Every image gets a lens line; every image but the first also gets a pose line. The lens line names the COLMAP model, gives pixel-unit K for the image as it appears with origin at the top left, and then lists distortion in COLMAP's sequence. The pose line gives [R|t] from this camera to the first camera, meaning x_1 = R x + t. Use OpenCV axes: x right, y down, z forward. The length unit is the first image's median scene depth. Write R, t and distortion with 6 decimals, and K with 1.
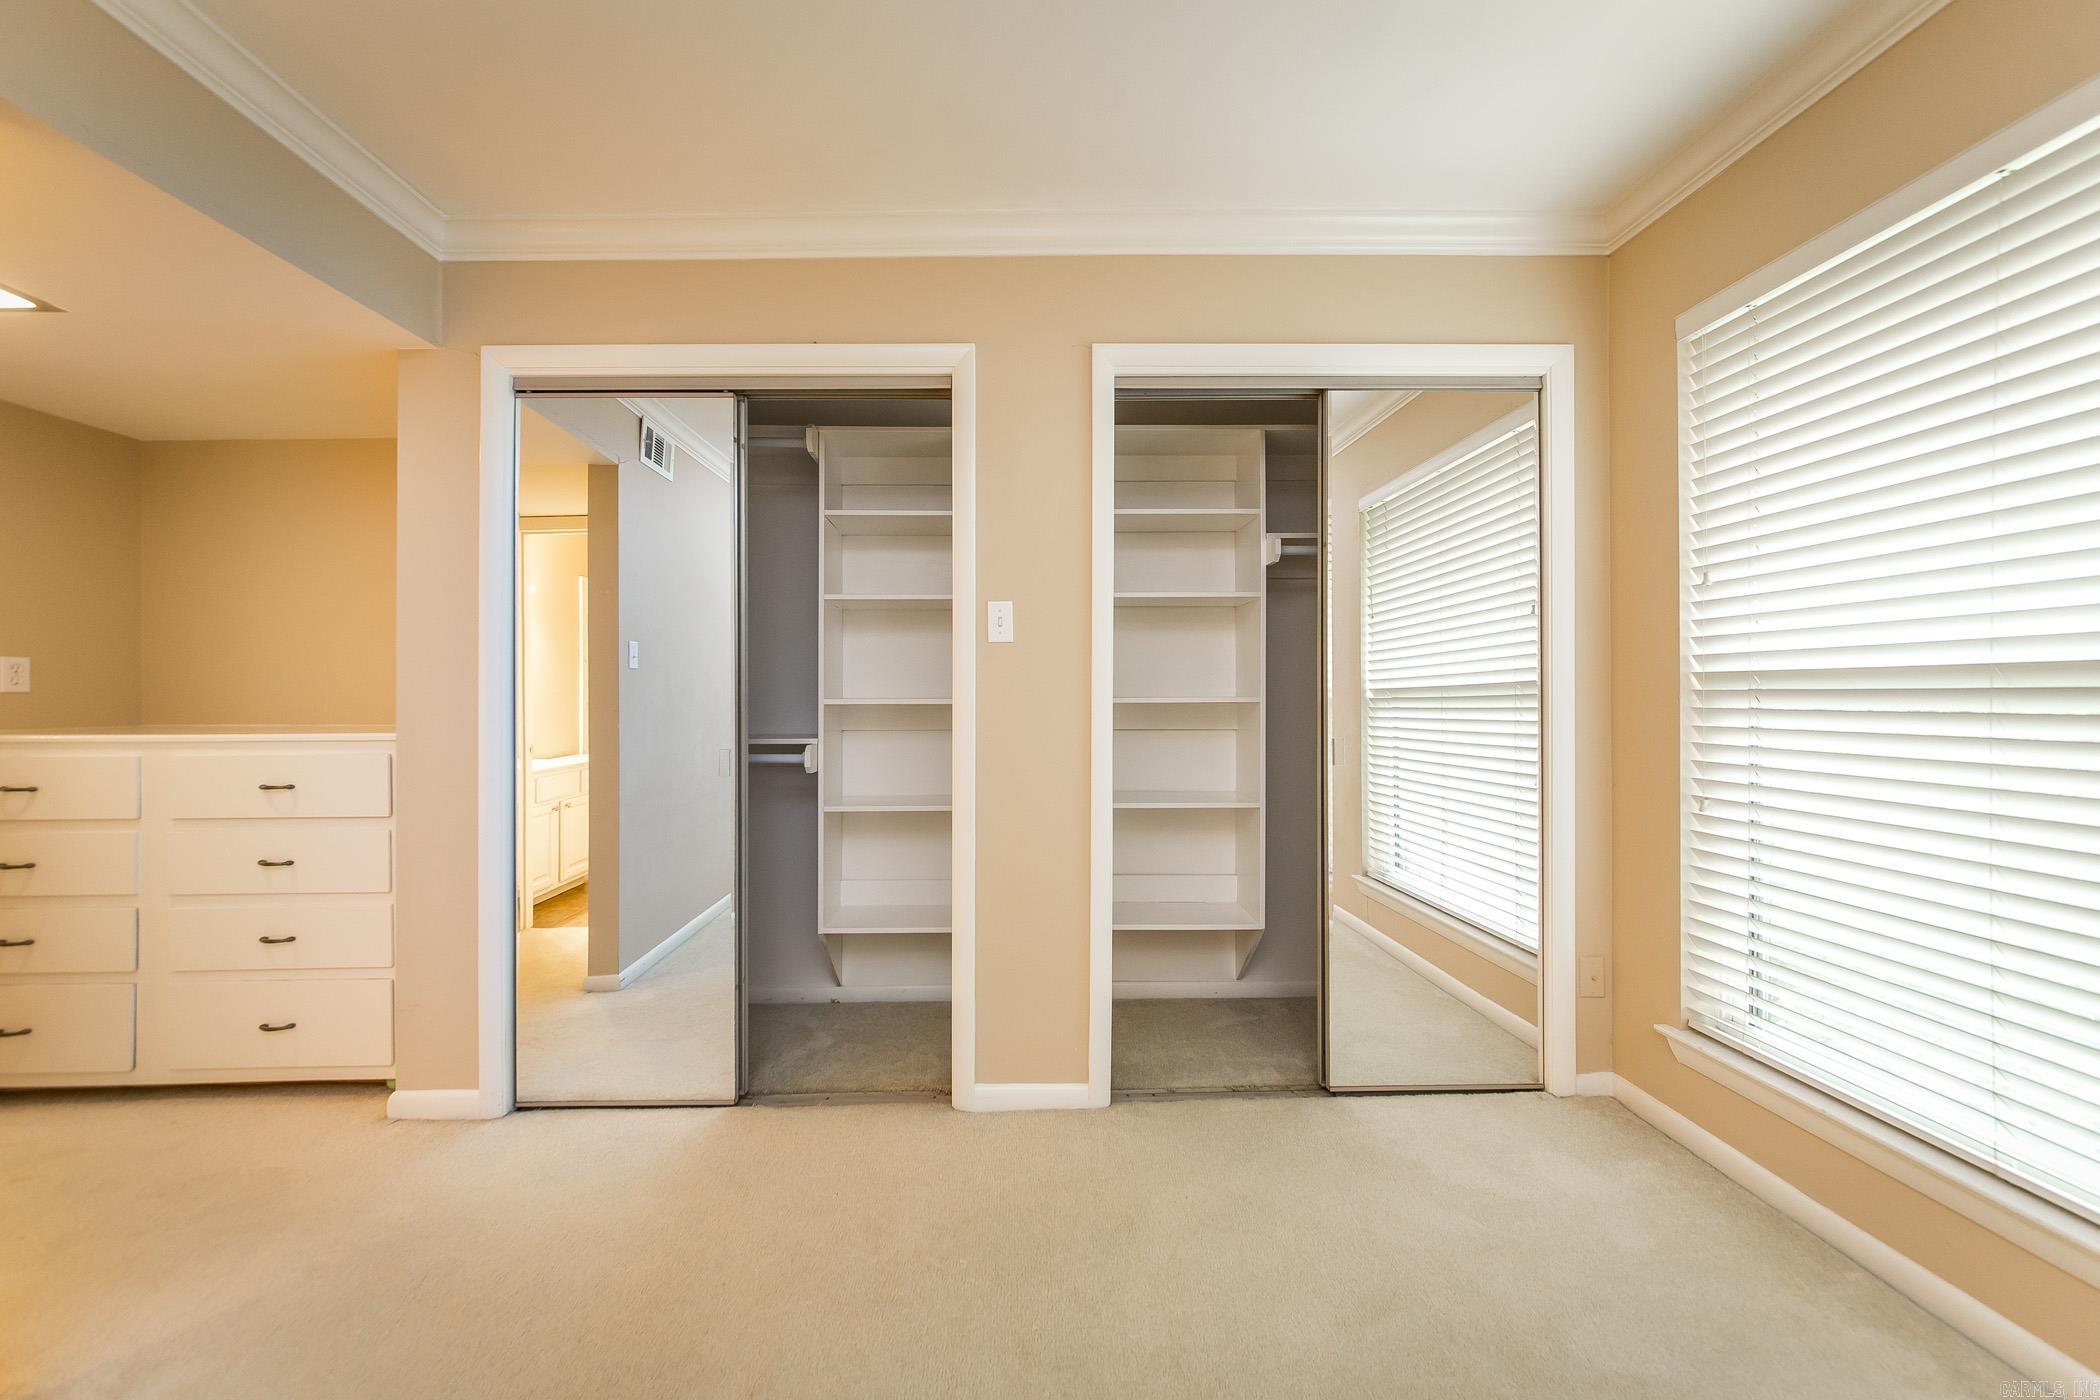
lens RADIAL K [[761.1, 0, 1019.1], [0, 761.1, 689.7], [0, 0, 1]] dist [-0.028588, 0.005473]
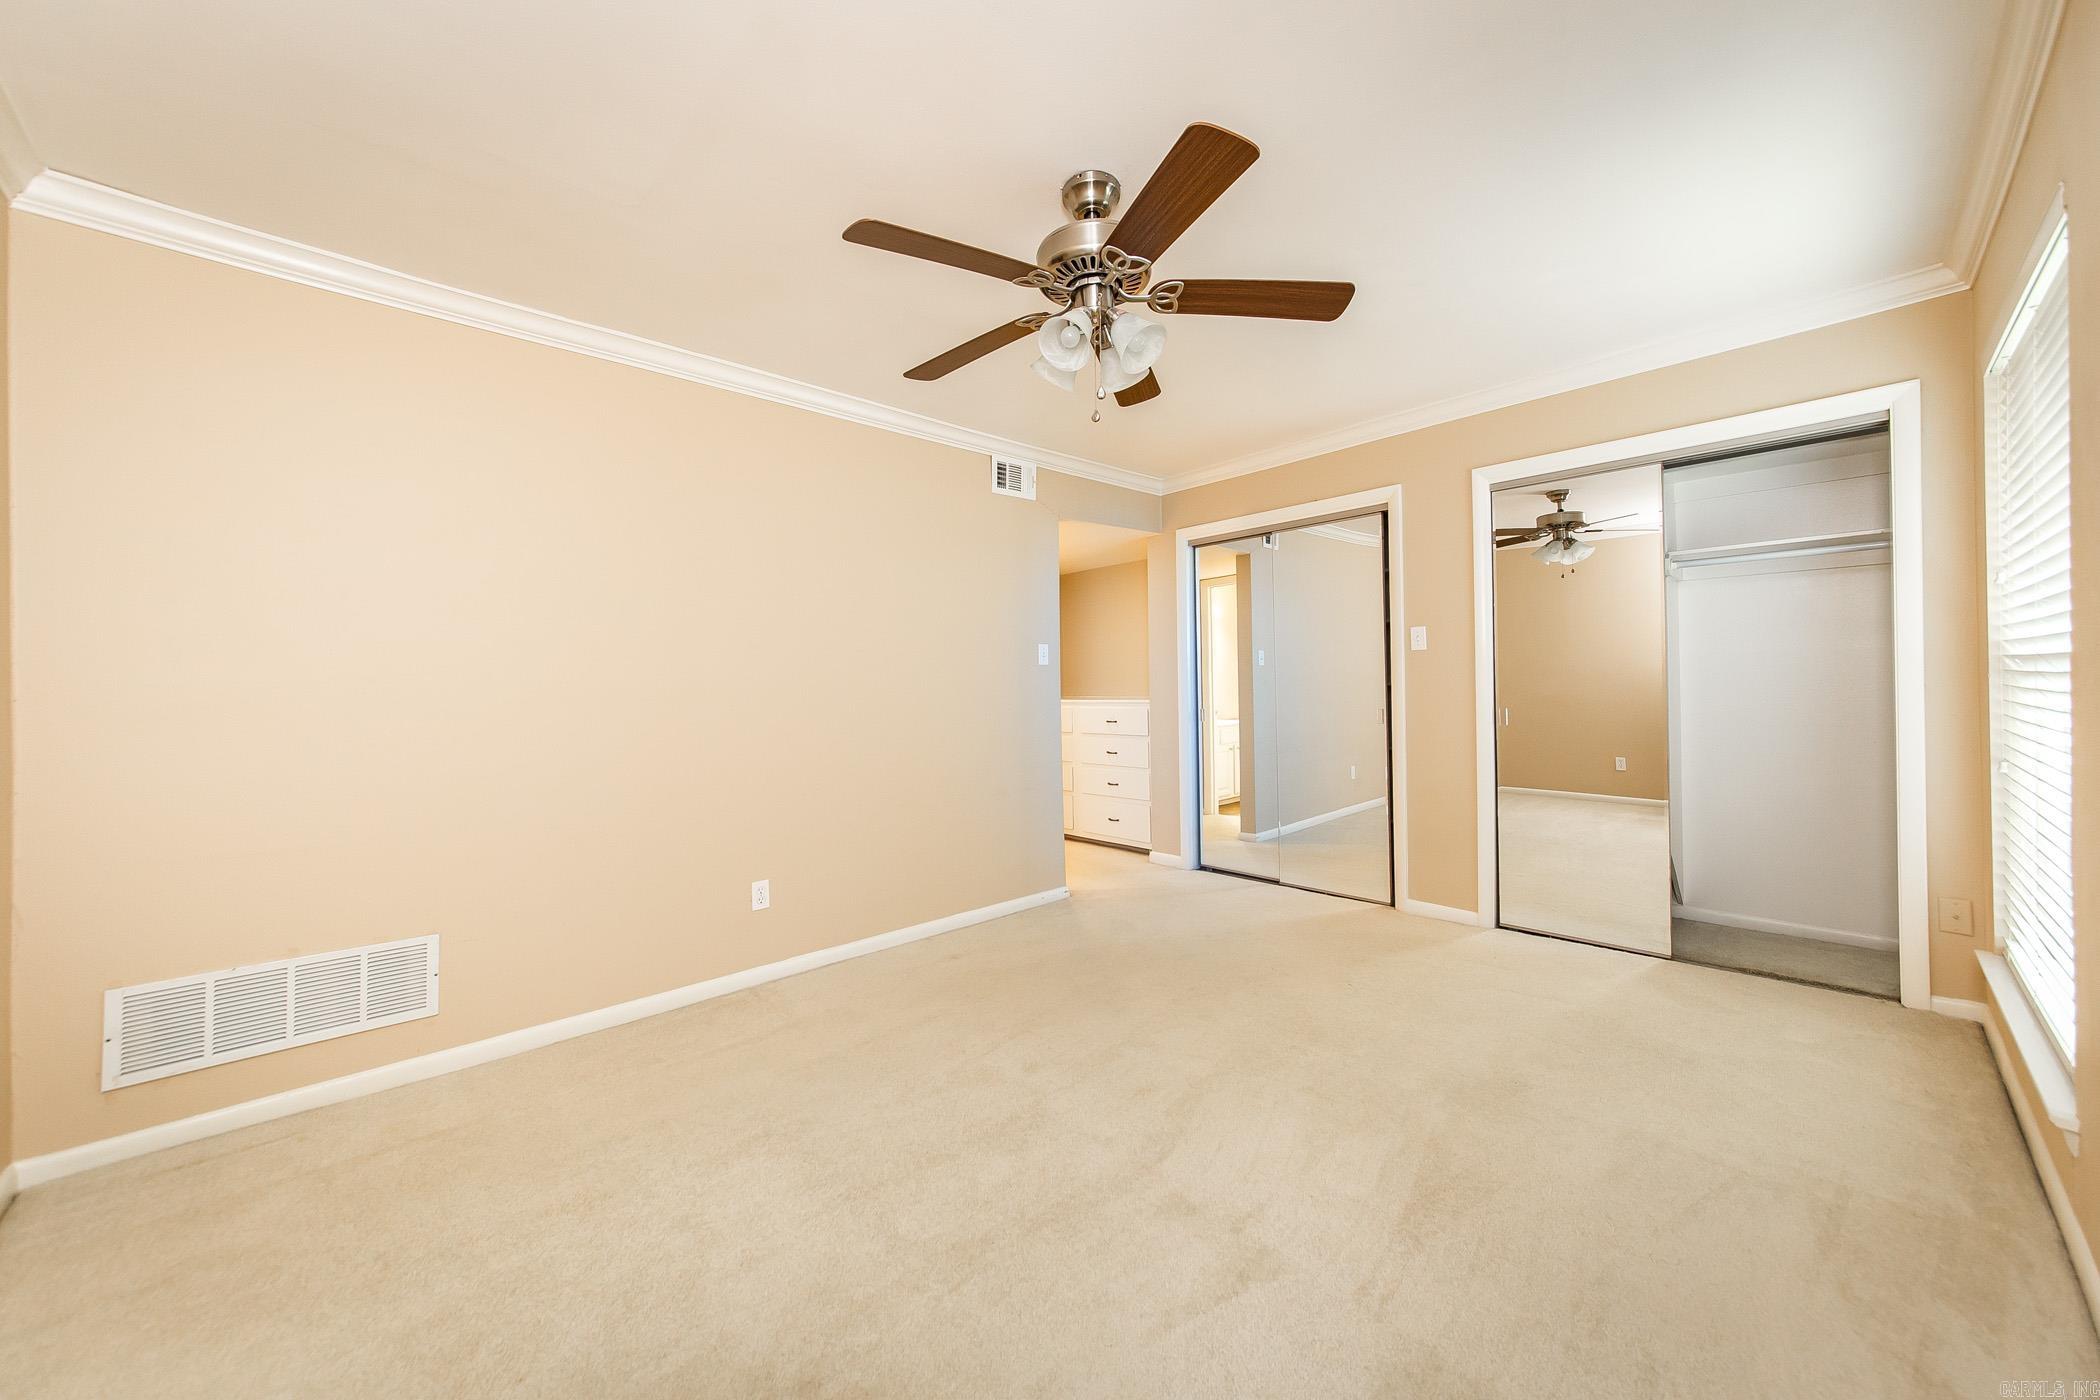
lens RADIAL K [[744.6, 0, 1050.7], [0, 744.6, 706.4], [0, 0, 1]] dist [-0.000152, 0.000012]
pose [[0.677420, 0.017706, -0.735383, 0.667177], [0.020847, 0.998847, 0.043253, -0.024331], [0.735301, -0.044631, 0.676270, -0.804583]]
